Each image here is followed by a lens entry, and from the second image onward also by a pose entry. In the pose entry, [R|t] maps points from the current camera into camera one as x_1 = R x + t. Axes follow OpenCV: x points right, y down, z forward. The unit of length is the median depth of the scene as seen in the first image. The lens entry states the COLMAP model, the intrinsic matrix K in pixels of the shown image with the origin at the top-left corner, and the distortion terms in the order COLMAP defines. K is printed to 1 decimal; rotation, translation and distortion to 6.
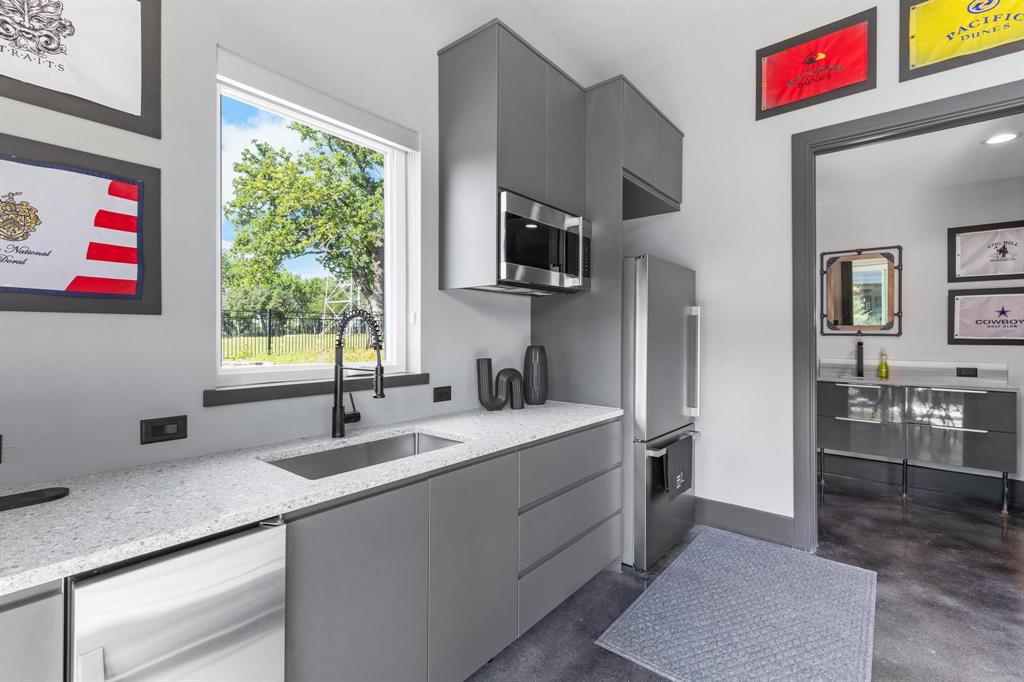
lens RADIAL K [[463.9, 0, 511.1], [0, 463.9, 335.2], [0, 0, 1]] dist [0.002681, -0.000623]
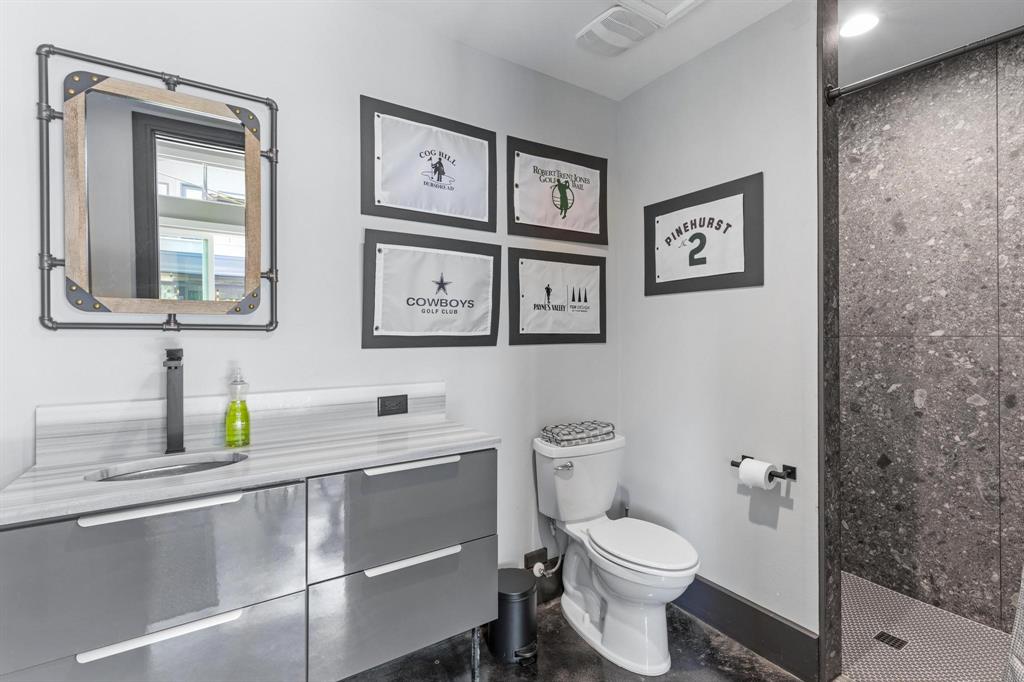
lens RADIAL K [[463.9, 0, 506.8], [0, 463.9, 332.6], [0, 0, 1]] dist [0.002681, -0.000623]
pose [[0.300255, -0.004510, 0.953848, 0.521087], [0.002902, 0.999989, 0.003815, 0.002603], [-0.953855, 0.001623, 0.300264, 0.693355]]
